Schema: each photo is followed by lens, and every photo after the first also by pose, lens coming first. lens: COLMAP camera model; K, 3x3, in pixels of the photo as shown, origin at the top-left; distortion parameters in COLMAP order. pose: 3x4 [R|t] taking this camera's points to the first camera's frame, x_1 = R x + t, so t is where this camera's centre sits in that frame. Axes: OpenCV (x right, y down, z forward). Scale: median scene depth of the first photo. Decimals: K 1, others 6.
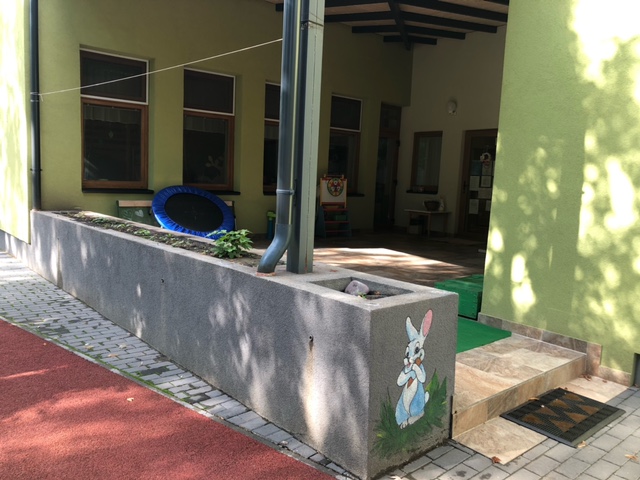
lens RADIAL K [[530.3, 0, 320.0], [0, 530.3, 240.0], [0, 0, 1]] dist [0.017104, 0.002037]
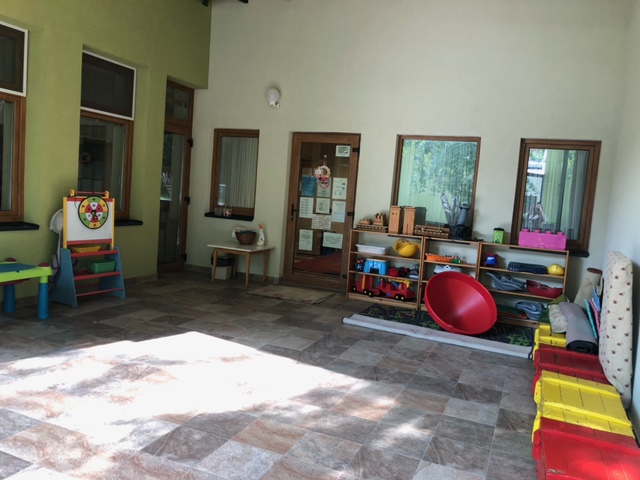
lens RADIAL K [[531.6, 0, 320.0], [0, 531.6, 240.0], [0, 0, 1]] dist [0.127272, -0.208285]
pose [[0.898072, -0.014951, 0.439594, -0.007376], [0.015183, 0.999880, 0.002989, -0.064216], [-0.439586, 0.003991, 0.898192, 0.347161]]
